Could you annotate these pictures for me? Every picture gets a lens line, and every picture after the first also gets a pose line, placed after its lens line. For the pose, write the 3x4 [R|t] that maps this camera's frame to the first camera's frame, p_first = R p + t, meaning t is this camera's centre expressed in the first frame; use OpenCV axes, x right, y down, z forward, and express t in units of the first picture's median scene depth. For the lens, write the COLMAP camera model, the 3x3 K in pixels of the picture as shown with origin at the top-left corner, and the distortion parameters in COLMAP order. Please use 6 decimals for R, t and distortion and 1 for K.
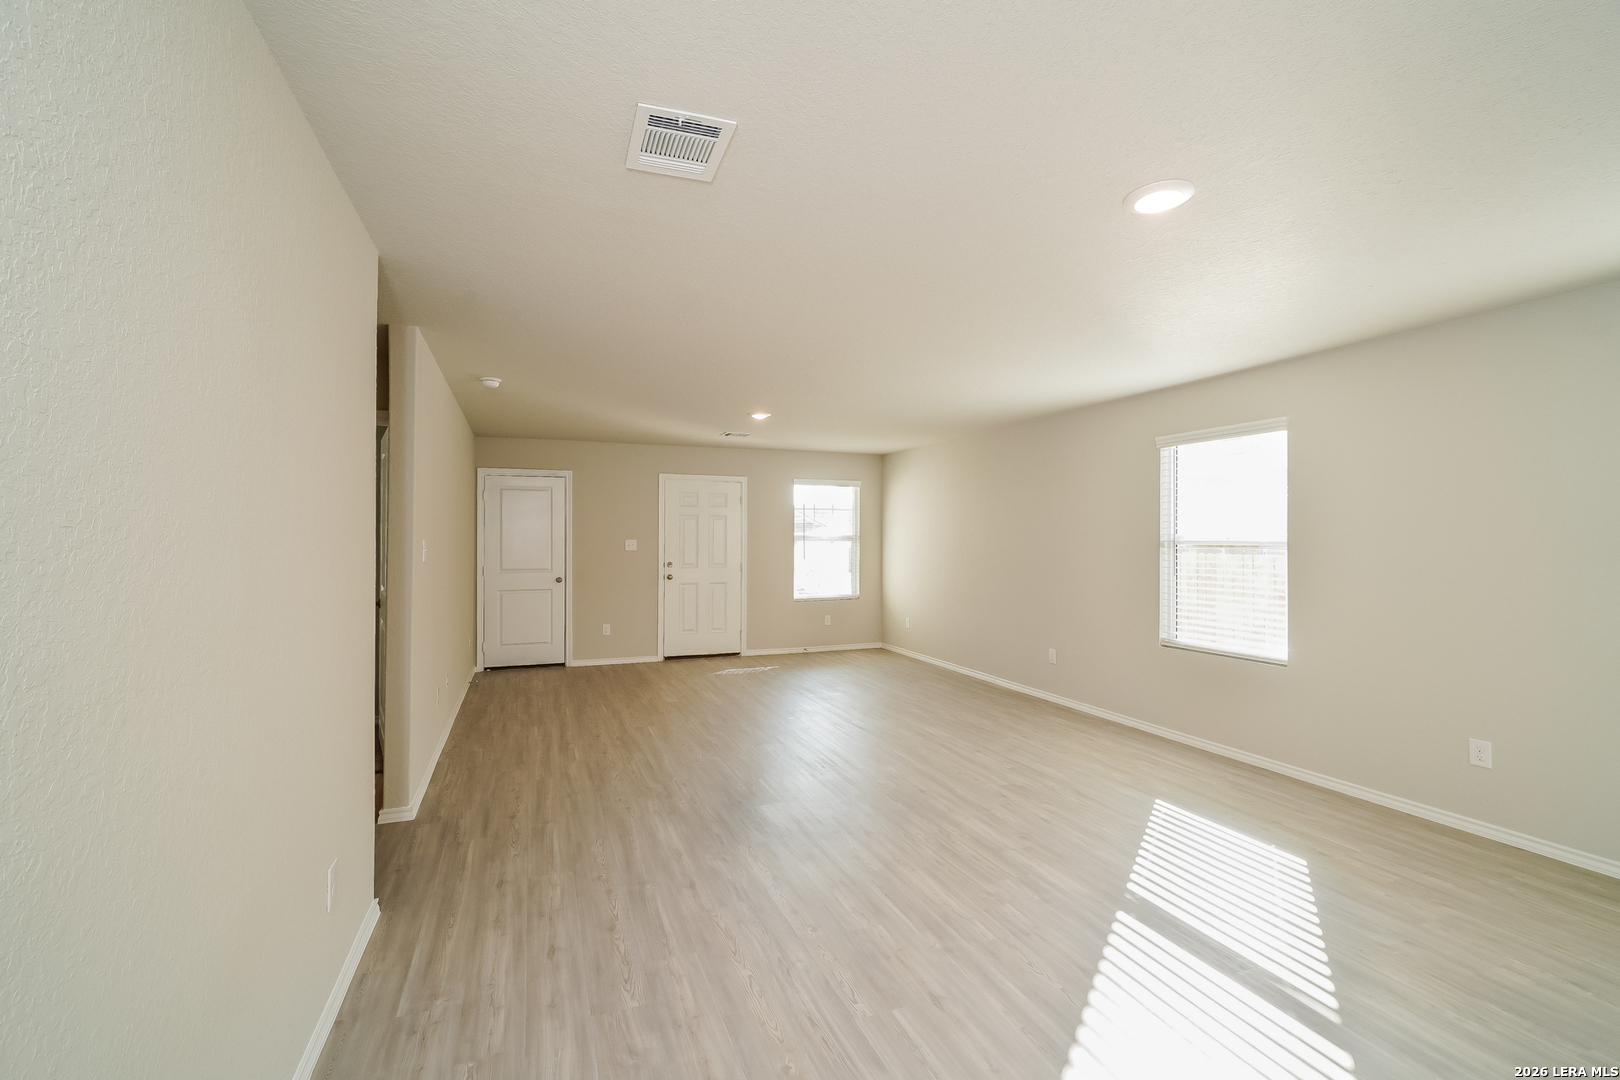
lens RADIAL K [[704.6, 0, 801.5], [0, 704.6, 537.3], [0, 0, 1]] dist [0.001213, 0.000550]
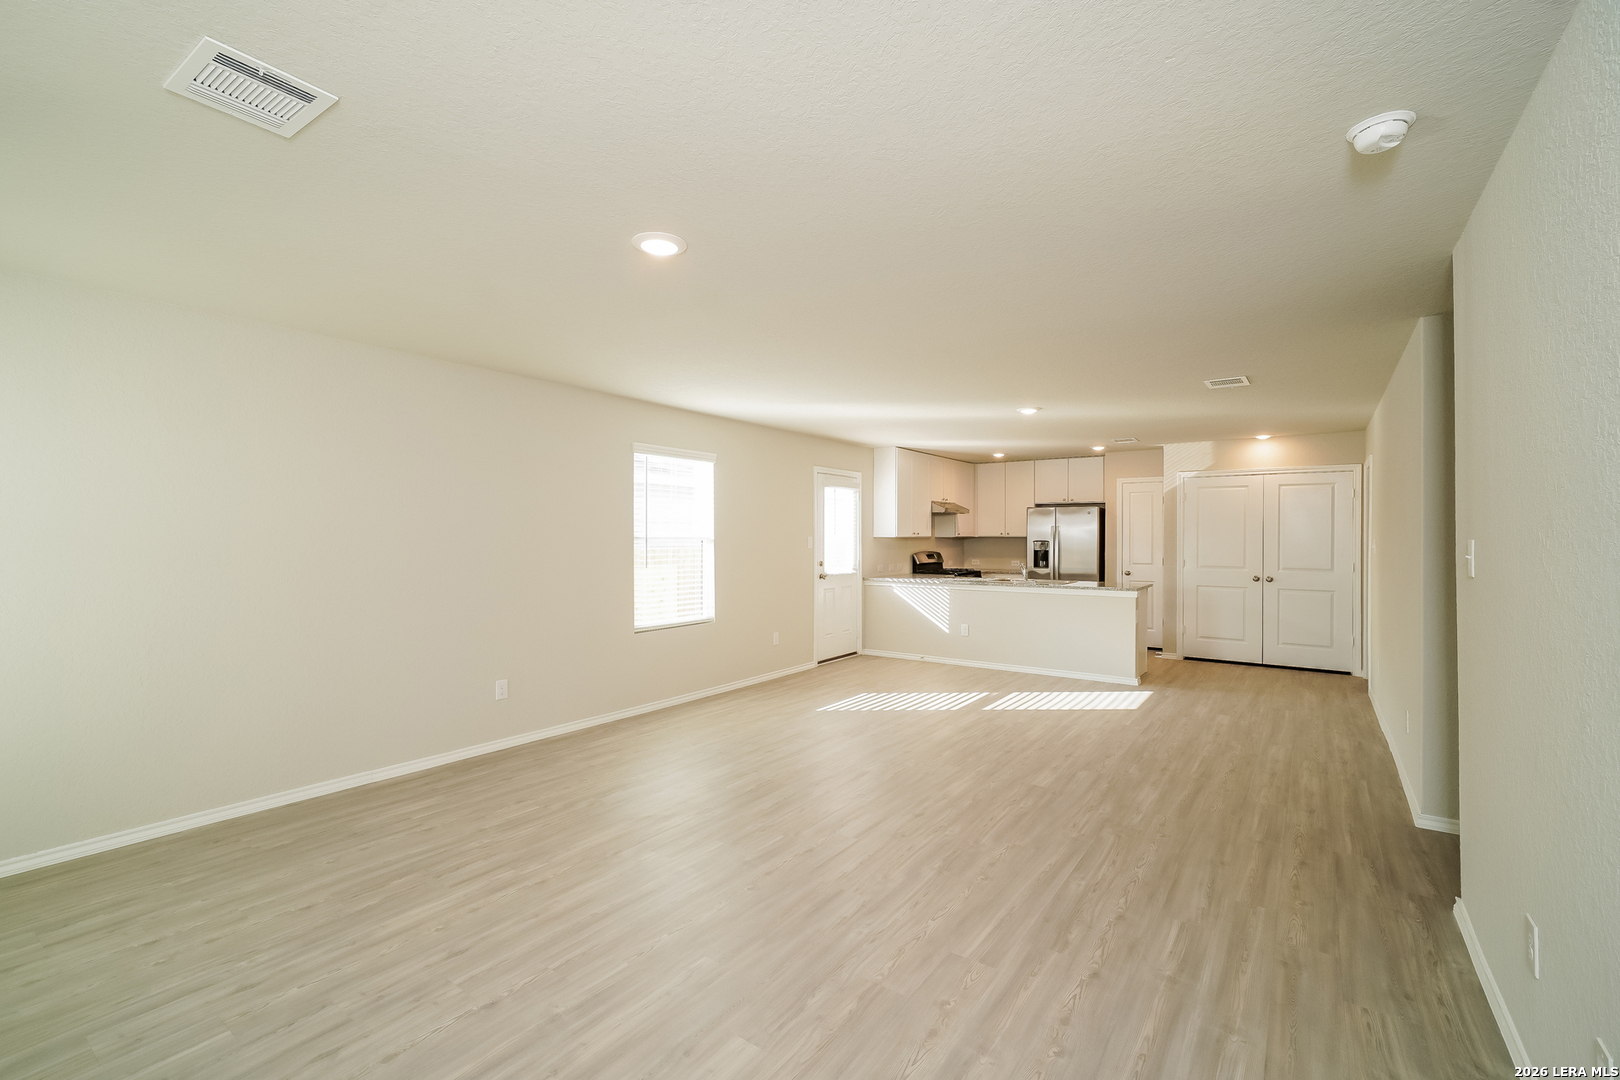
lens RADIAL K [[704.6, 0, 801.5], [0, 704.6, 537.3], [0, 0, 1]] dist [0.001213, 0.000550]
pose [[-0.544999, -0.002104, 0.838434, -0.783345], [-0.004926, 0.999988, -0.000692, 0.004385], [-0.838422, -0.004507, -0.545003, 1.949467]]
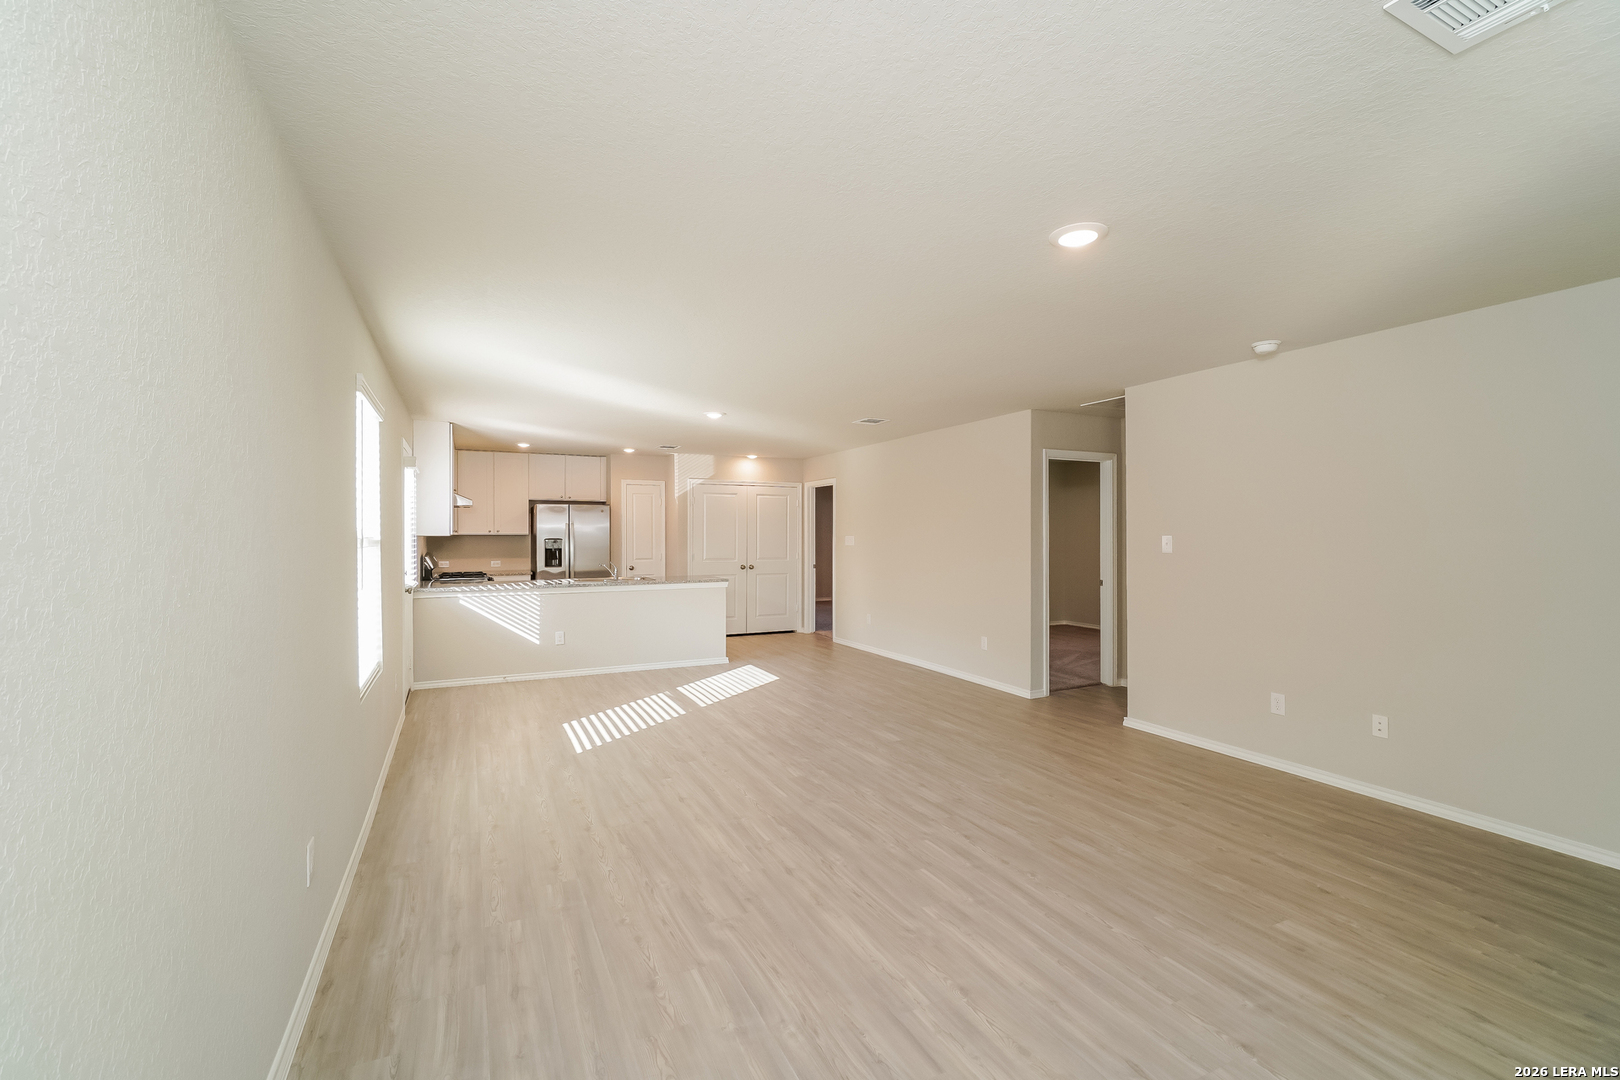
lens RADIAL K [[701.9, 0, 810.0], [0, 701.9, 540.0], [0, 0, 1]] dist [-0.001238, 0.000184]
pose [[-0.996263, 0.000942, -0.086368, 0.225102], [0.000605, 0.999992, 0.003919, 0.006038], [0.086371, 0.003853, -0.996256, 2.345913]]
